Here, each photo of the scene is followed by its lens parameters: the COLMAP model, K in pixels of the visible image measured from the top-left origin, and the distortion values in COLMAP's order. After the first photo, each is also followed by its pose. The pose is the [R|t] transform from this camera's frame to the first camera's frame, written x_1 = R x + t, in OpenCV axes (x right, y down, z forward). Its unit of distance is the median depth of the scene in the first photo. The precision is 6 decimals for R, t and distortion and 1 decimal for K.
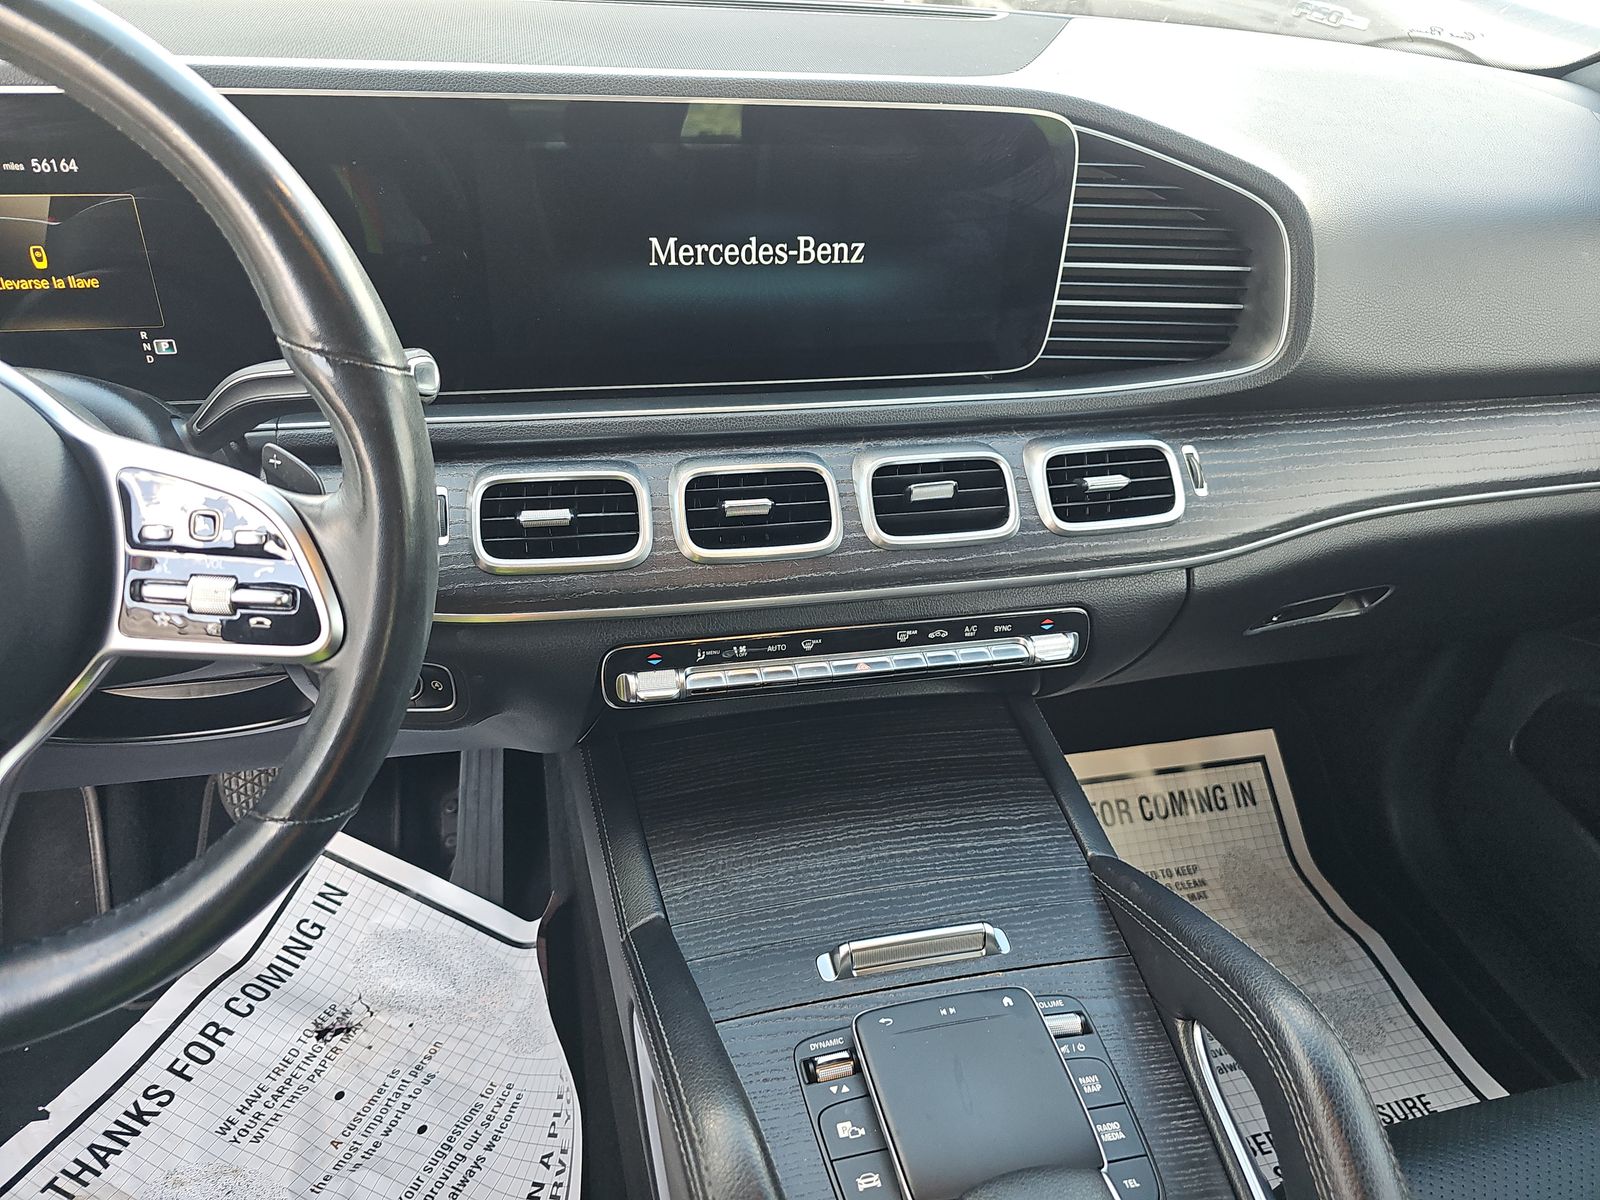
lens RADIAL K [[1033.7, 0, 799.7], [0, 1033.7, 611.7], [0, 0, 1]] dist [0.017240, -0.025389]
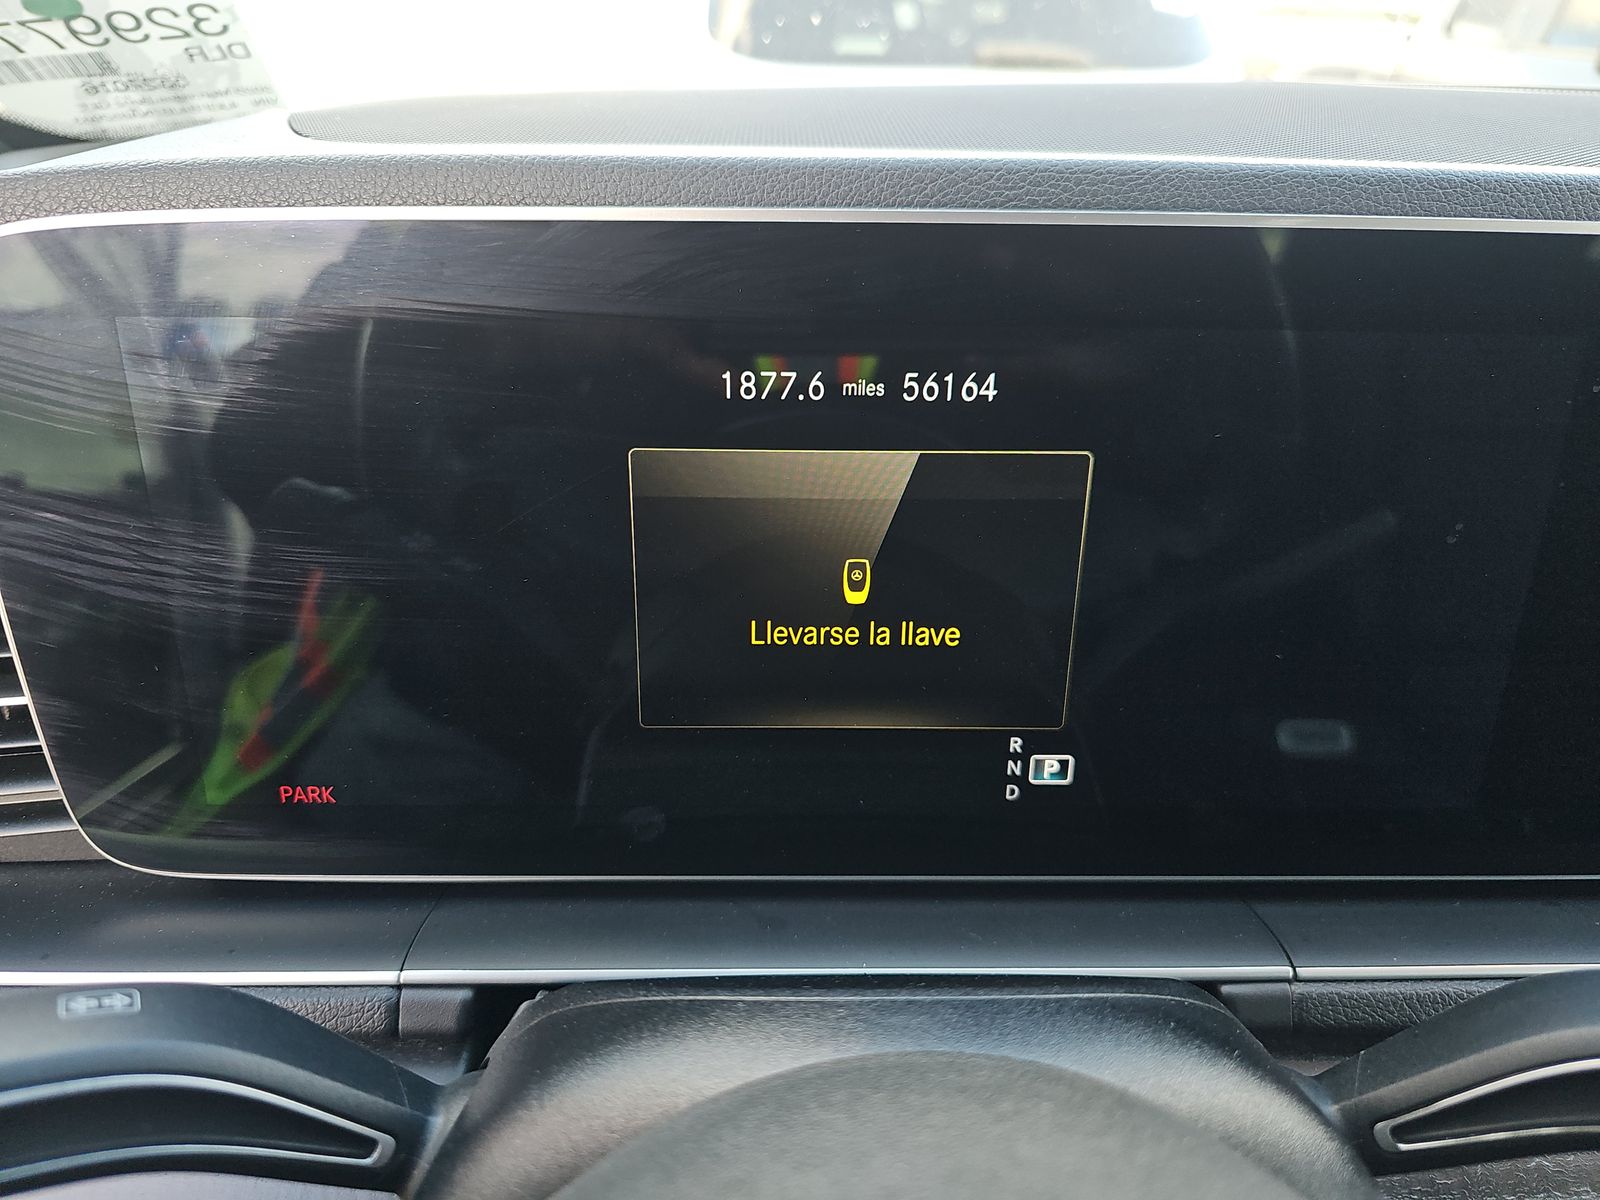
lens RADIAL K [[1033.7, 0, 791.8], [0, 1033.7, 596.8], [0, 0, 1]] dist [0.017240, -0.025389]
pose [[0.974989, 0.059186, -0.214227, -0.574013], [-0.090700, 0.985931, -0.140404, -0.233359], [0.202903, 0.156323, 0.966640, 0.487913]]
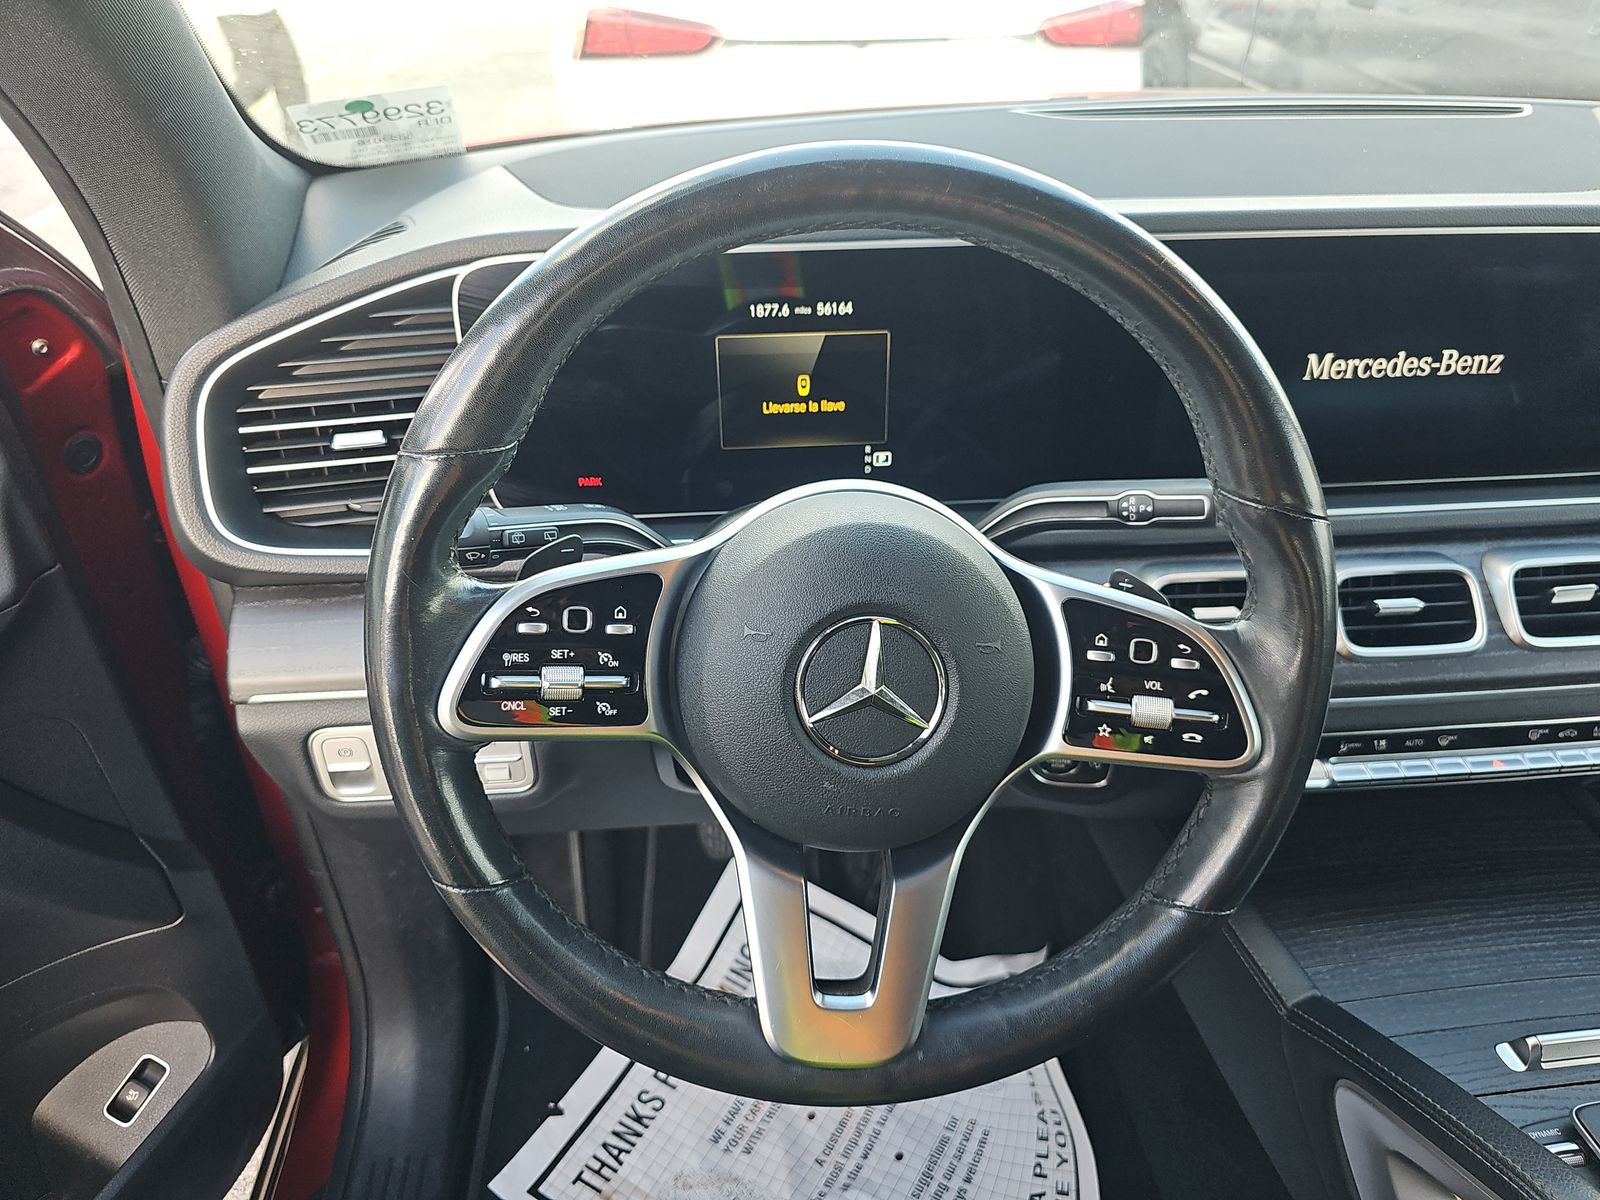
lens RADIAL K [[1033.7, 0, 797.3], [0, 1033.7, 612.4], [0, 0, 1]] dist [0.017240, -0.025389]
pose [[0.990211, 0.027544, -0.136832, -0.496301], [-0.029972, 0.999427, -0.015713, -0.060232], [0.136321, 0.019660, 0.990470, -0.123805]]
